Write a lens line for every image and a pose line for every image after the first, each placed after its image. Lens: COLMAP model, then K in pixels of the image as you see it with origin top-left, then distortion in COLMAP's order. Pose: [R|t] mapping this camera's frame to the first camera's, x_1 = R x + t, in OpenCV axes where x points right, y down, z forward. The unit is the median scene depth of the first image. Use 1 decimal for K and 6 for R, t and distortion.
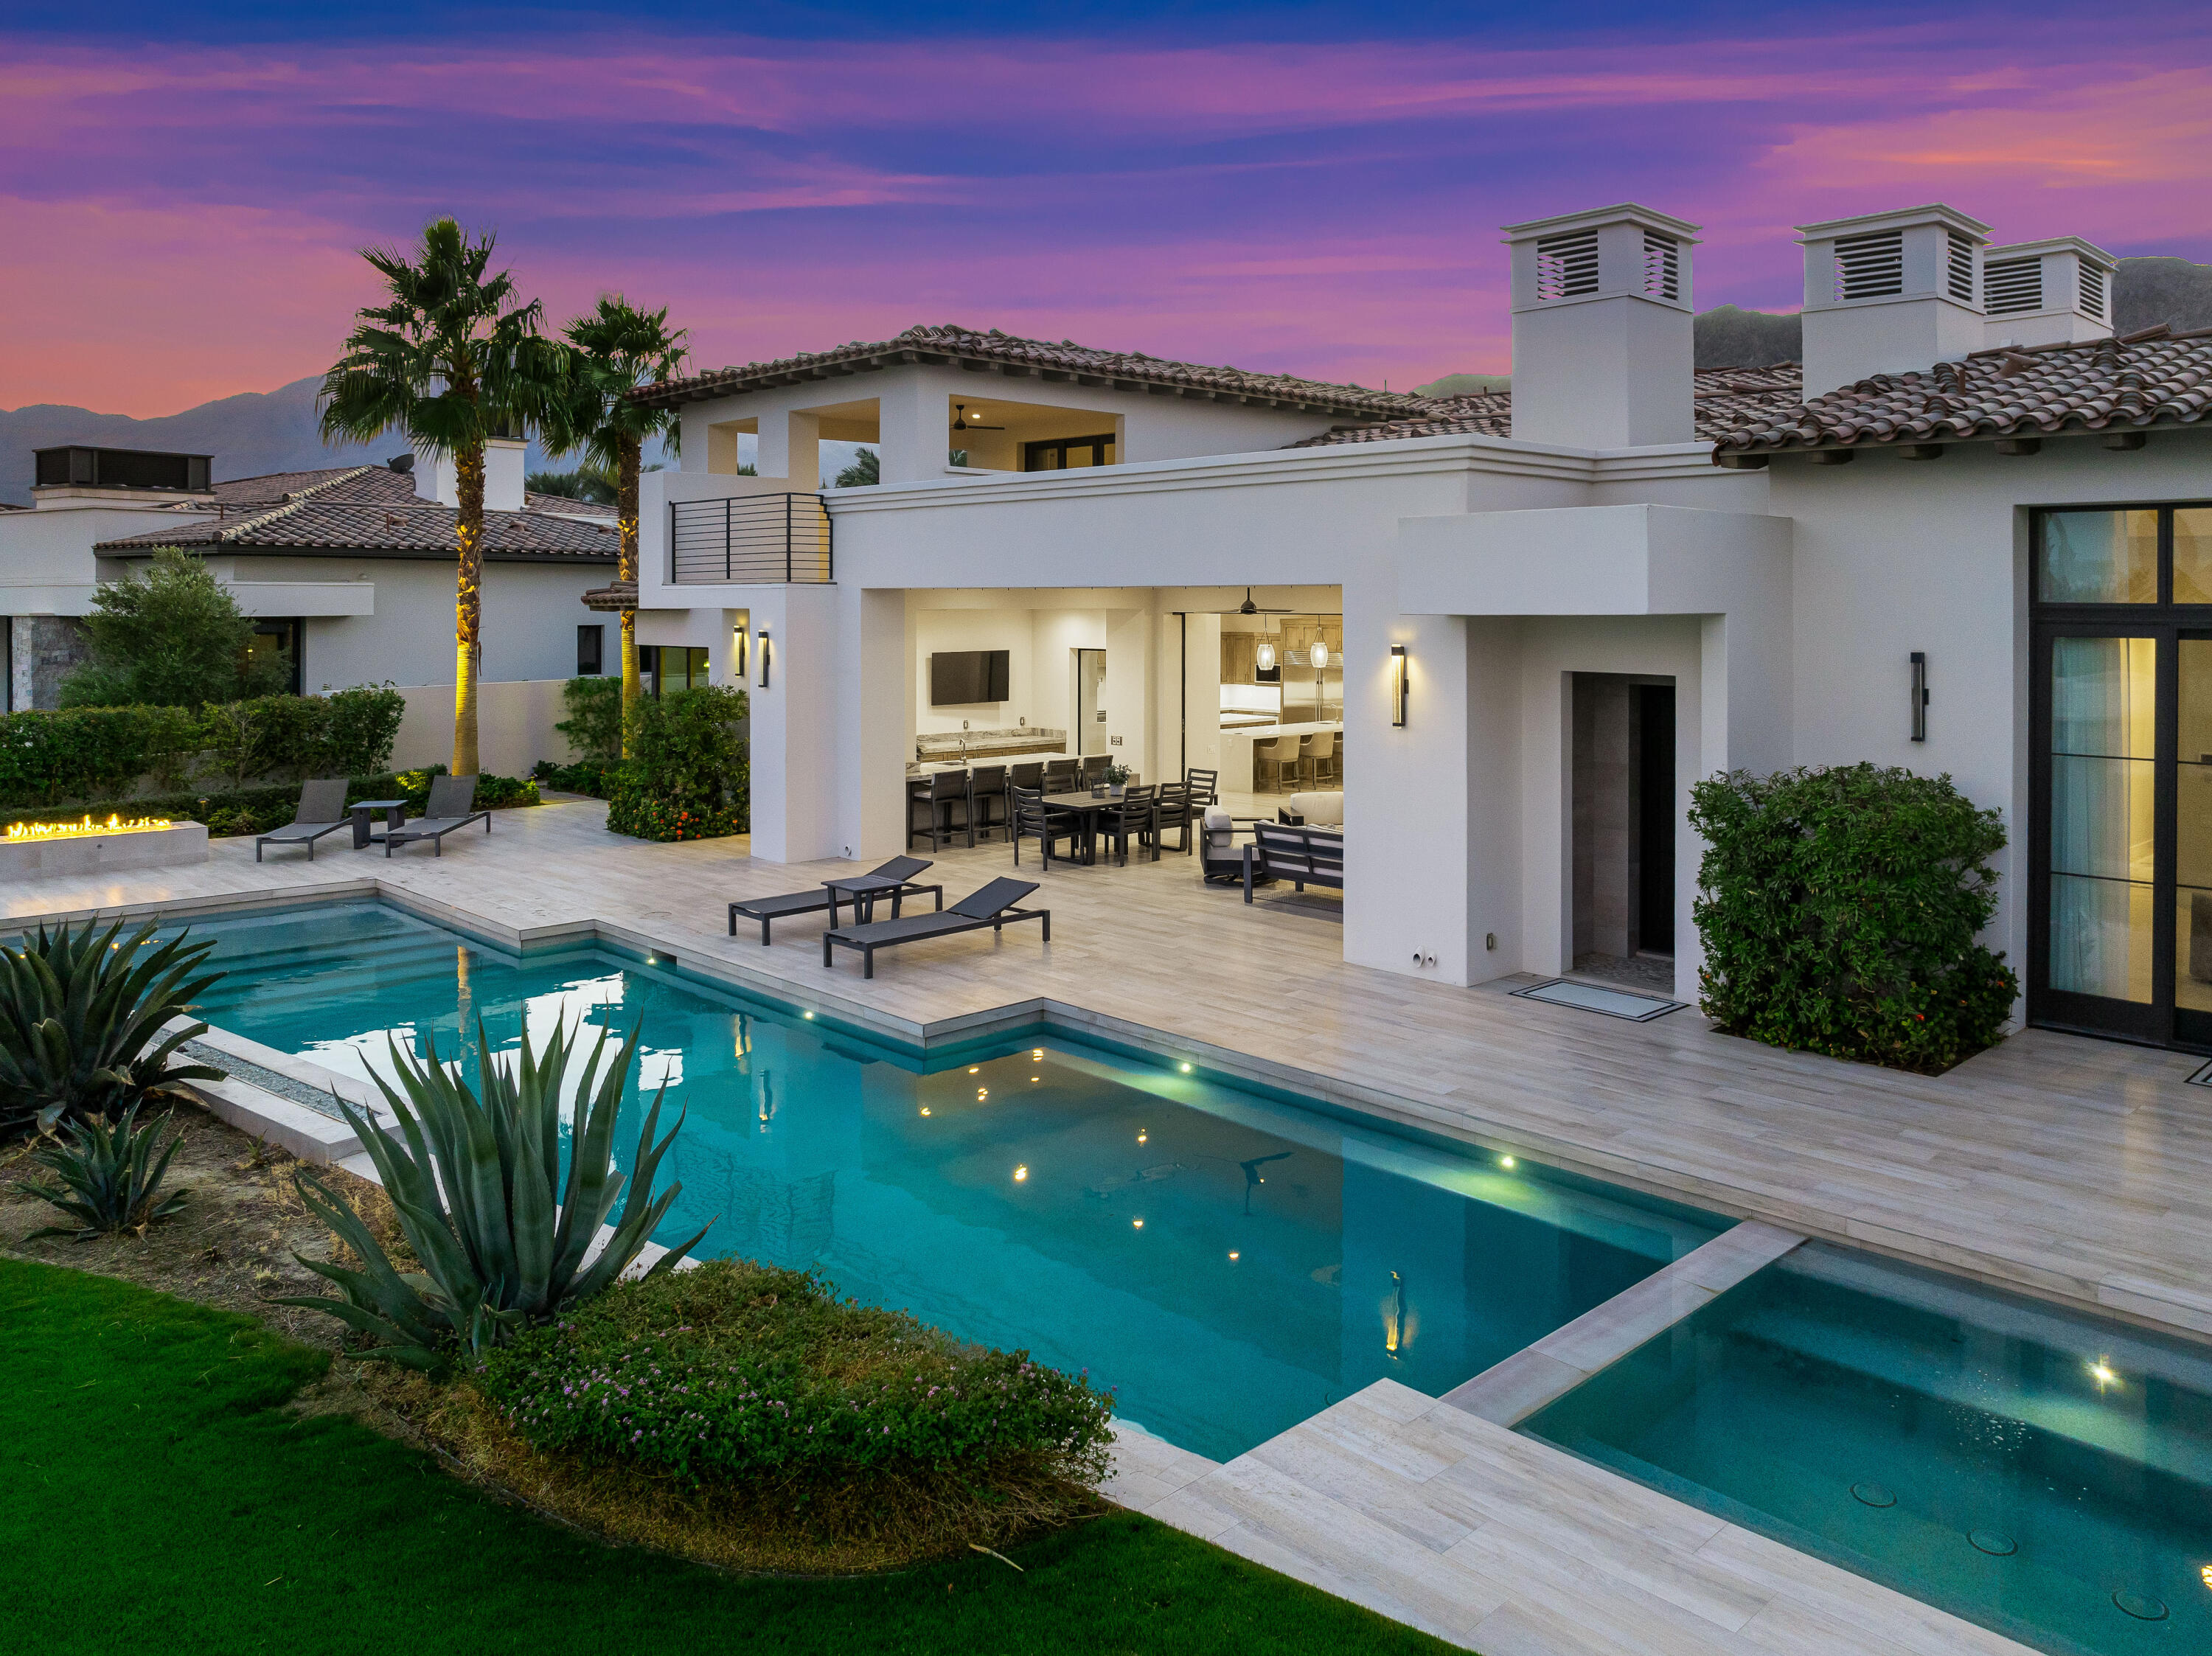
lens RADIAL K [[1568.2, 0, 1111.3], [0, 1568.2, 770.4], [0, 0, 1]] dist [-0.031650, -0.002336]
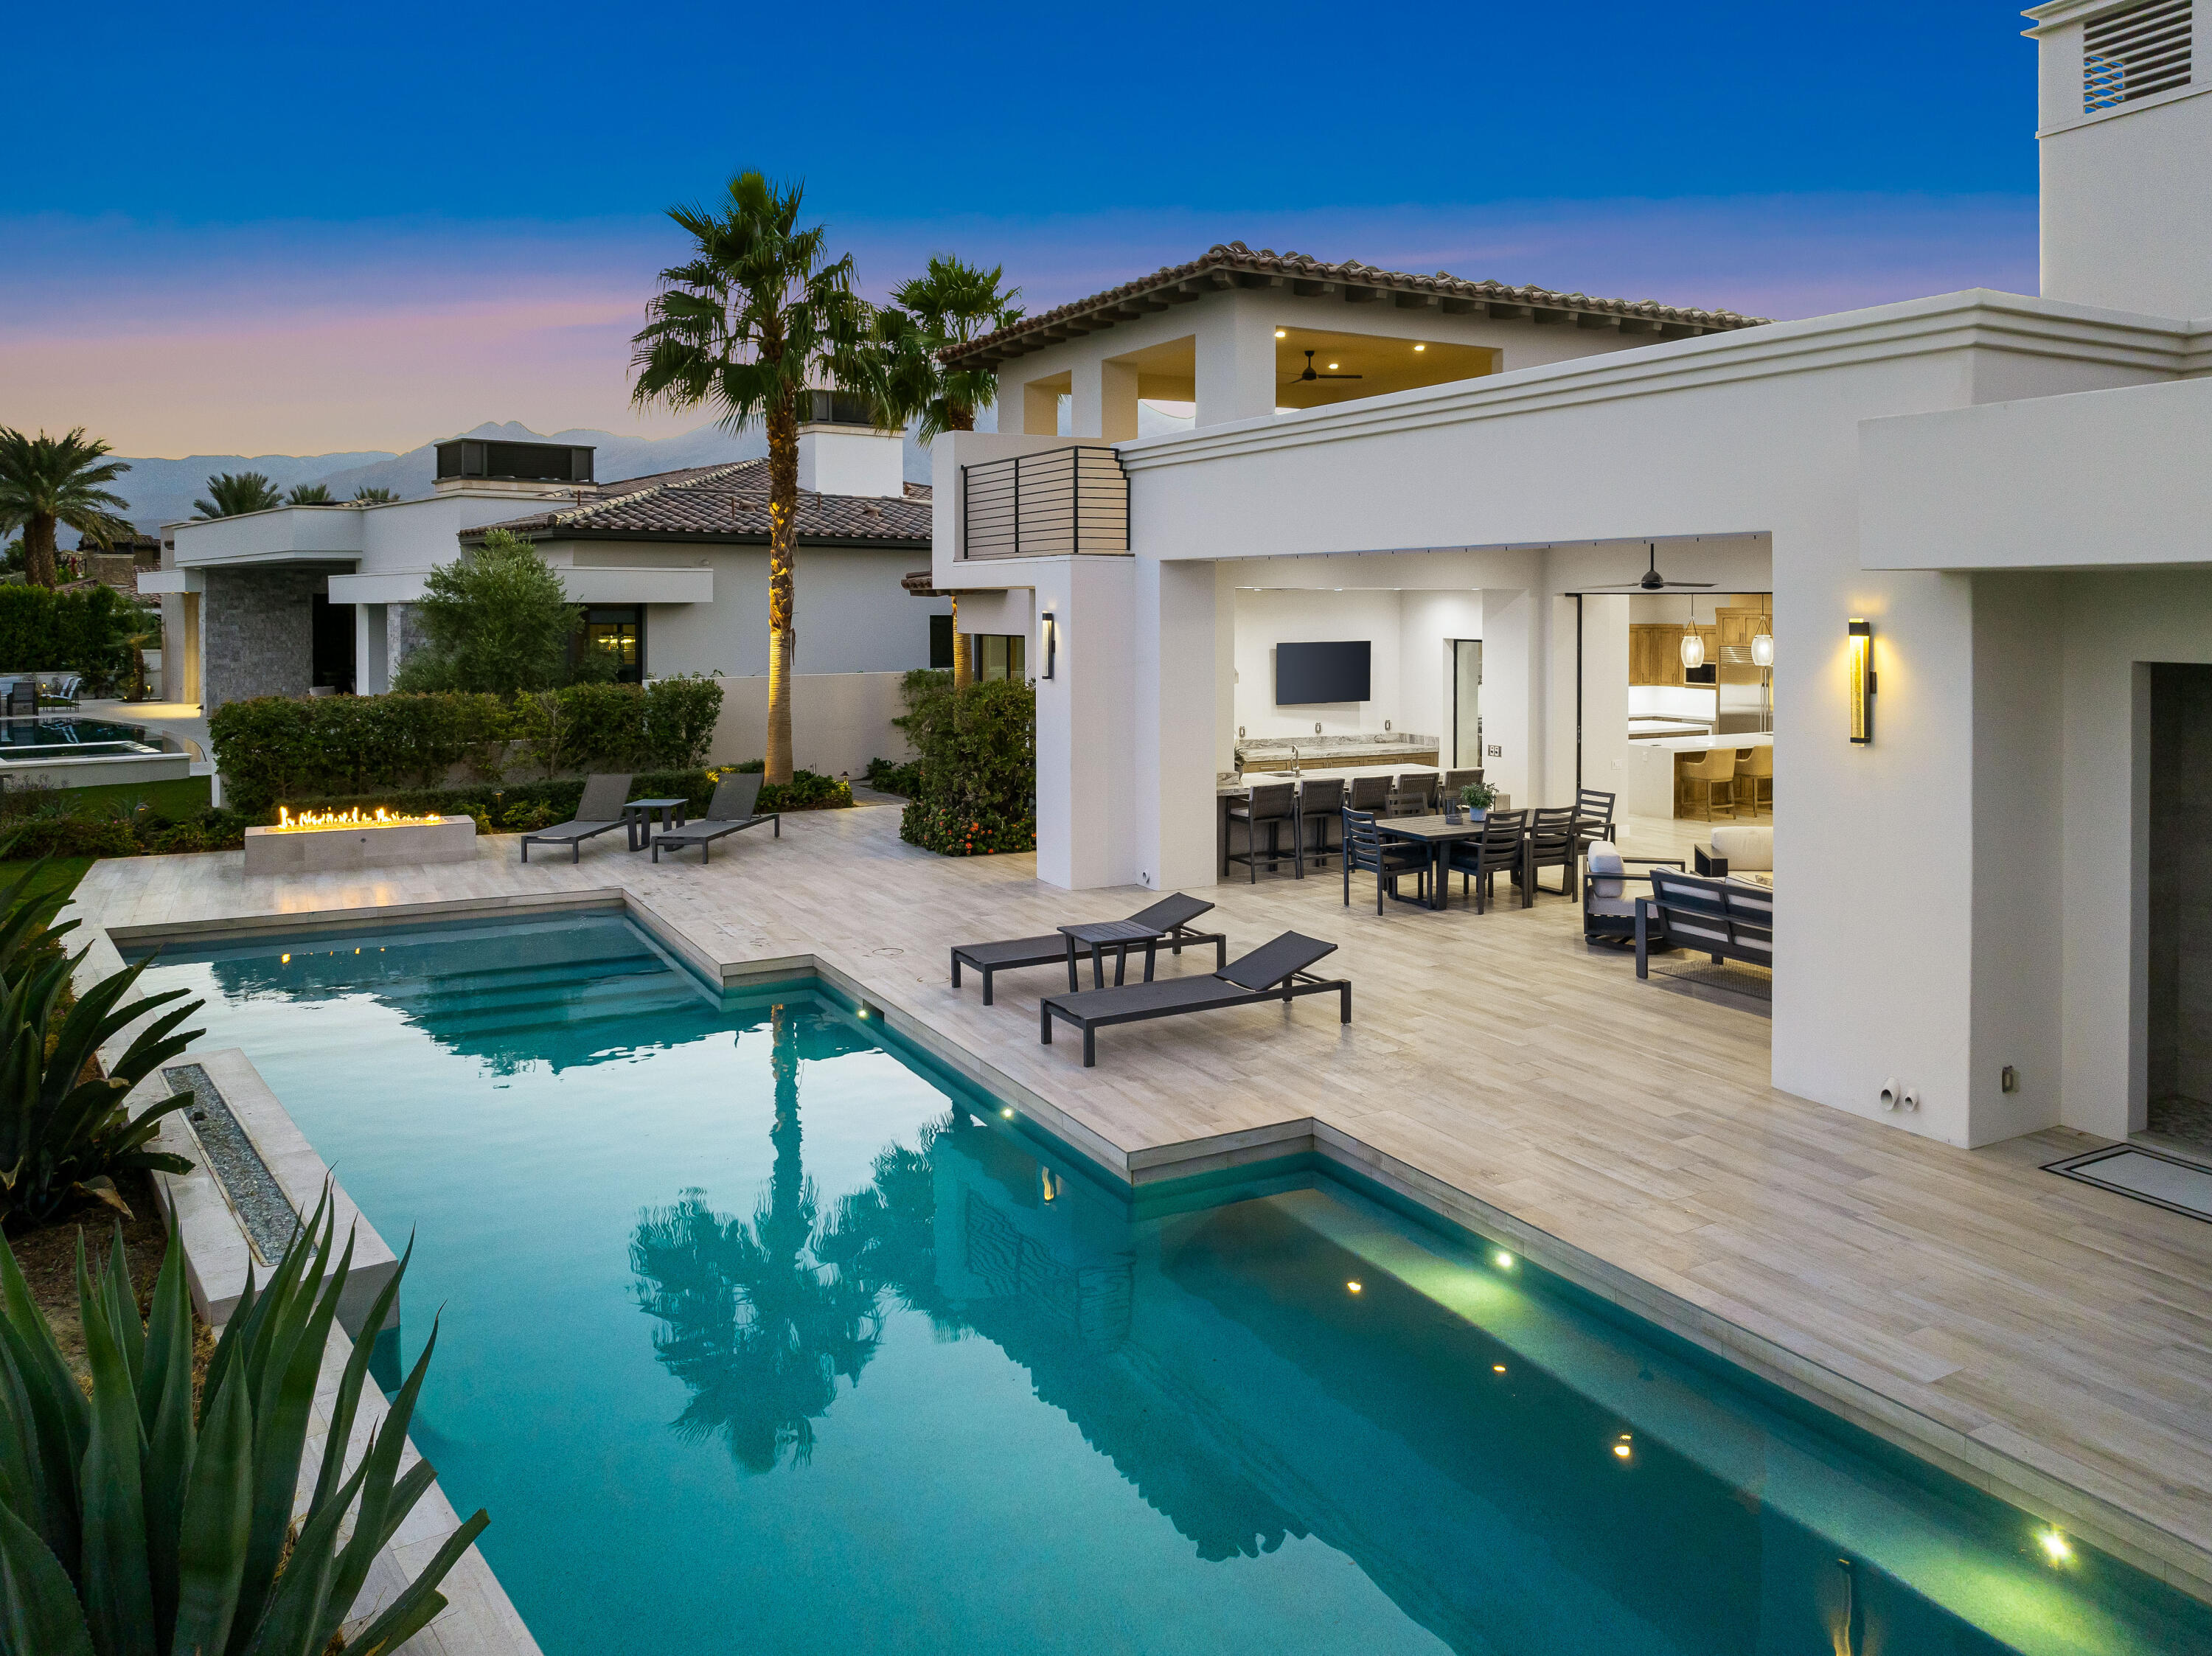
lens RADIAL K [[1588.9, 0, 1125.8], [0, 1588.9, 698.4], [0, 0, 1]] dist [-0.026799, -0.010221]
pose [[0.966146, 0.013558, -0.257641, 0.035408], [-0.025647, 0.998719, -0.043618, -0.006314], [0.256719, 0.048749, 0.965256, 0.176116]]
